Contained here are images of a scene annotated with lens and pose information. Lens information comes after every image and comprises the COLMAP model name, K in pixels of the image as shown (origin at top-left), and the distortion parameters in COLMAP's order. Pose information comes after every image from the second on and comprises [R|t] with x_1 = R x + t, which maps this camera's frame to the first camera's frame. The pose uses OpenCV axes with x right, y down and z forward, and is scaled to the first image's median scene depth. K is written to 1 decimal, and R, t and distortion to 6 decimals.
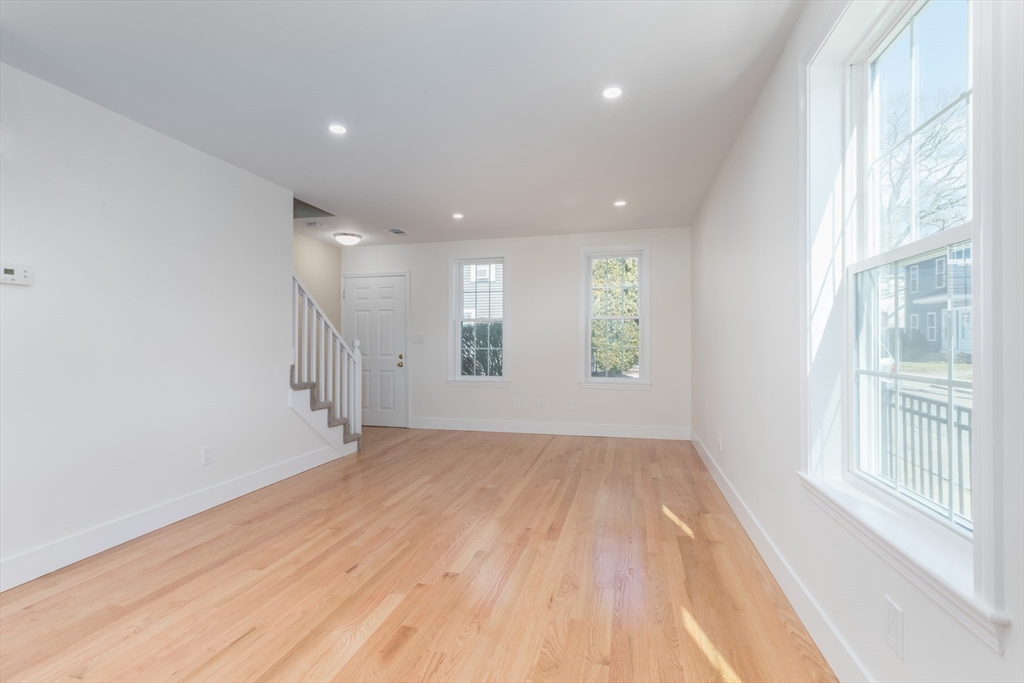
lens RADIAL K [[480.8, 0, 501.5], [0, 480.8, 326.3], [0, 0, 1]] dist [-0.000104, 0.000031]
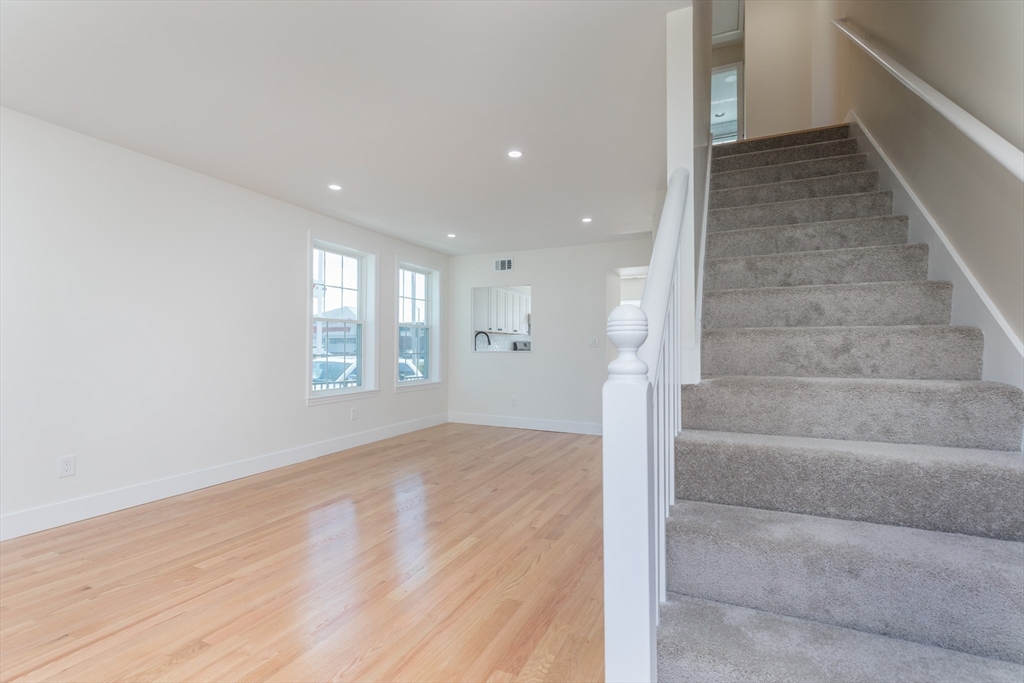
lens RADIAL K [[480.8, 0, 501.5], [0, 480.8, 326.3], [0, 0, 1]] dist [-0.000104, 0.000031]
pose [[-0.984016, 0.005156, 0.178007, -0.487548], [-0.008454, 0.997102, -0.075610, 0.077681], [-0.177881, -0.075907, -0.981120, 2.037525]]
